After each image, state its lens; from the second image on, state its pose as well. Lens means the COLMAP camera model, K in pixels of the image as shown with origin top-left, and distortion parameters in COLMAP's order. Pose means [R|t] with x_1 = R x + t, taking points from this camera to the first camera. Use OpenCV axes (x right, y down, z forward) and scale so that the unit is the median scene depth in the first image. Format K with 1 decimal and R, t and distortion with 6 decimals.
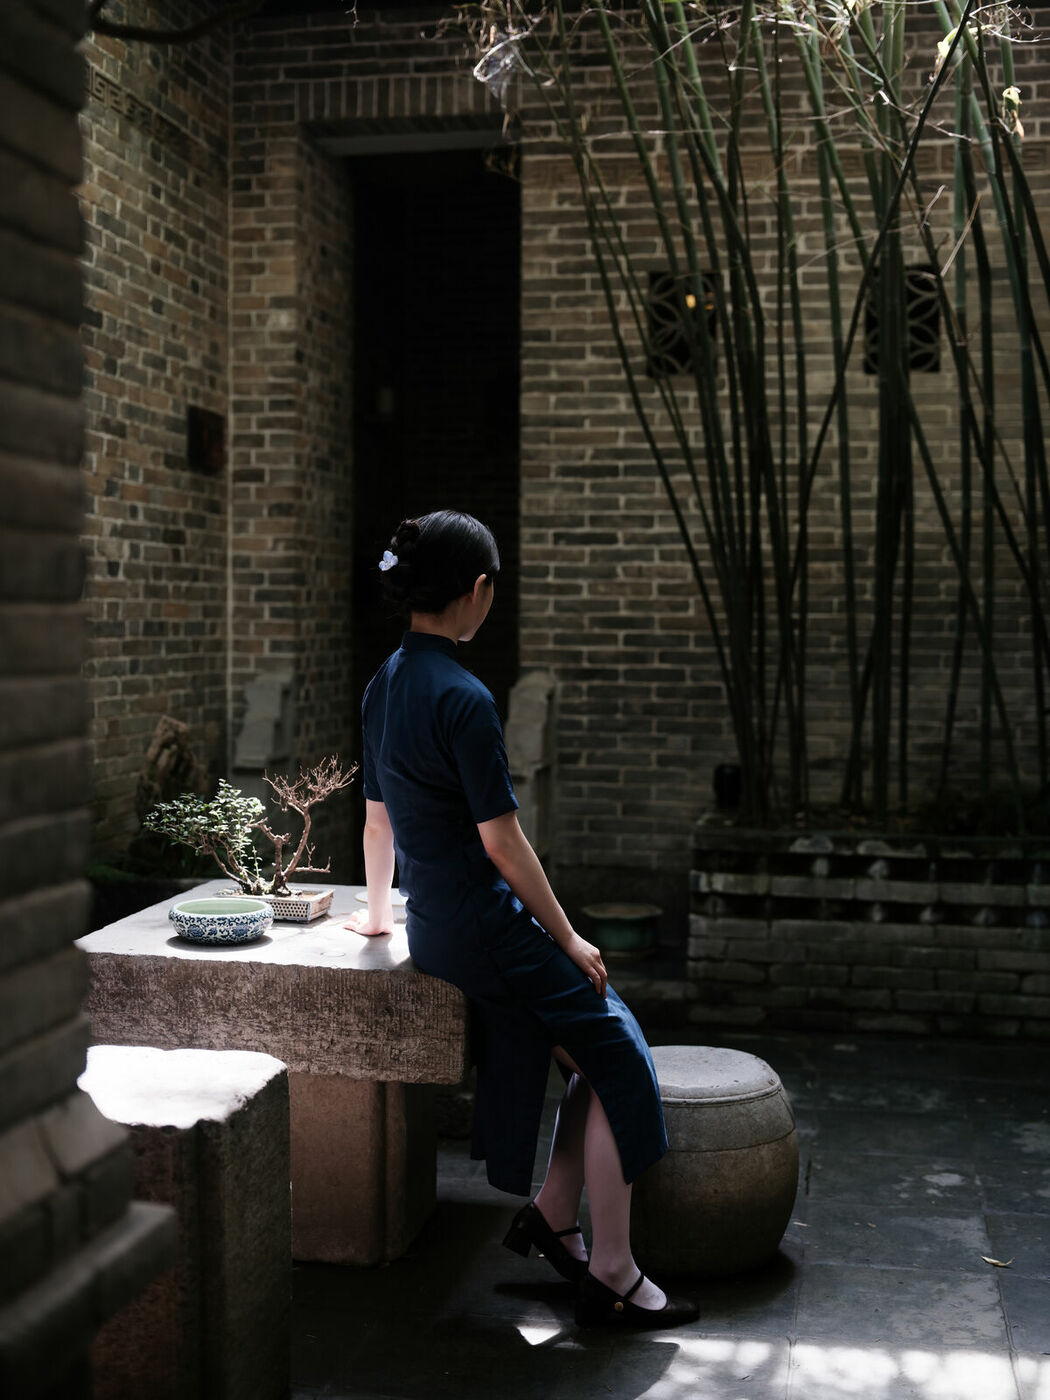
lens RADIAL K [[1804.4, 0, 523.4], [0, 1804.4, 701.4], [0, 0, 1]] dist [-0.160526, 0.000000]
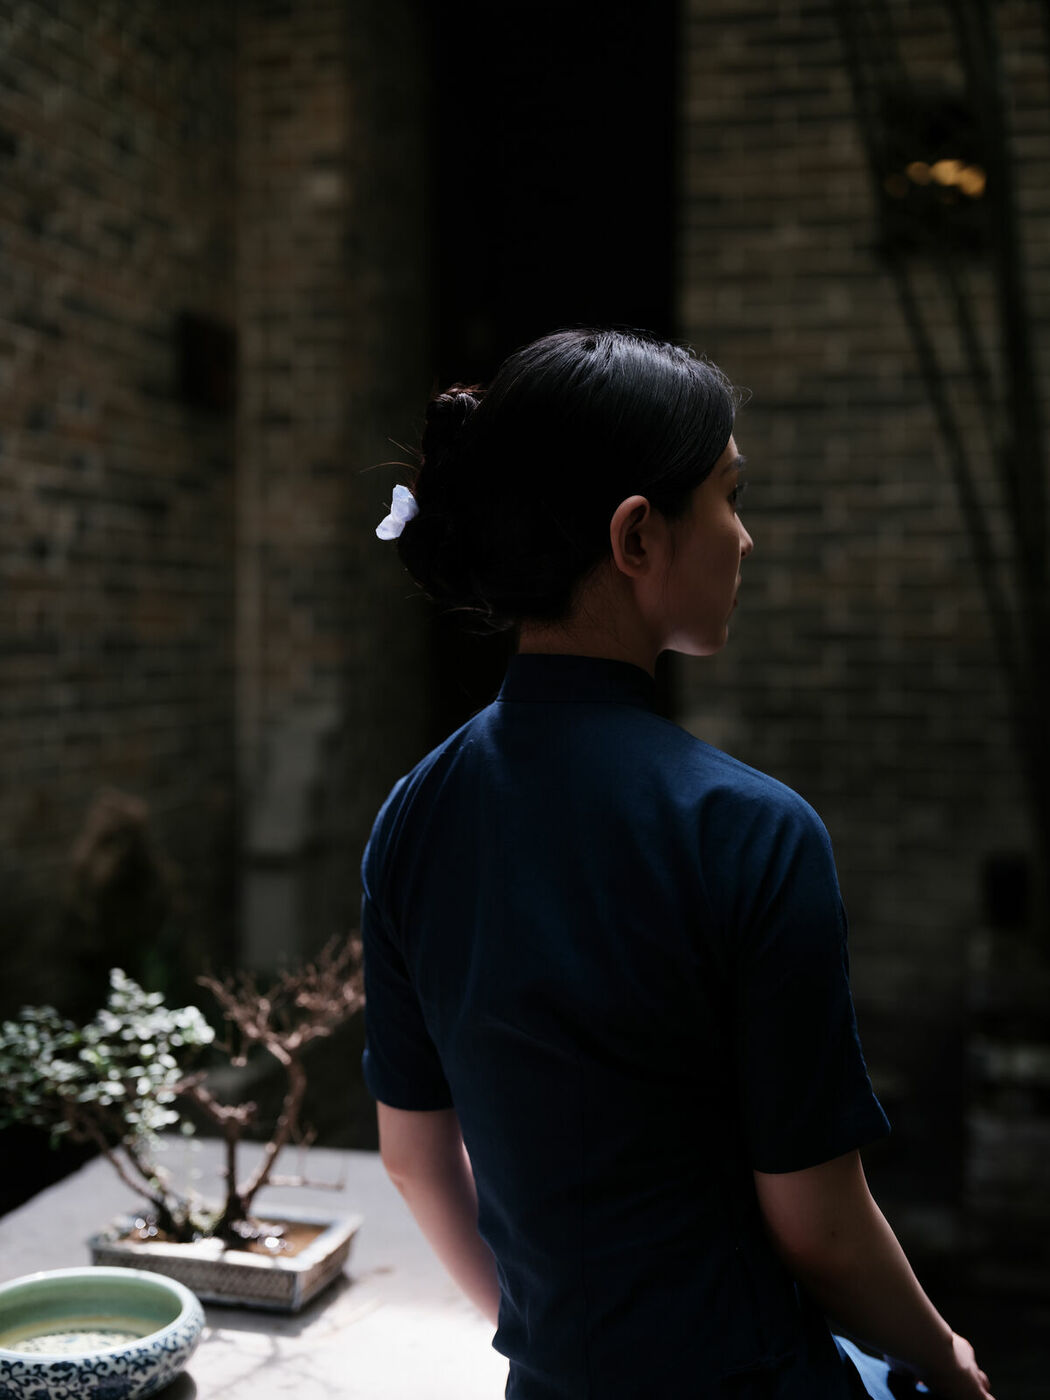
lens RADIAL K [[1804.4, 0, 522.5], [0, 1804.4, 697.5], [0, 0, 1]] dist [-0.160526, 0.000000]
pose [[0.998555, 0.000244, -0.053734, -0.026604], [-0.000917, 0.999921, -0.012497, -0.014625], [0.053727, 0.012528, 0.998477, 0.370210]]
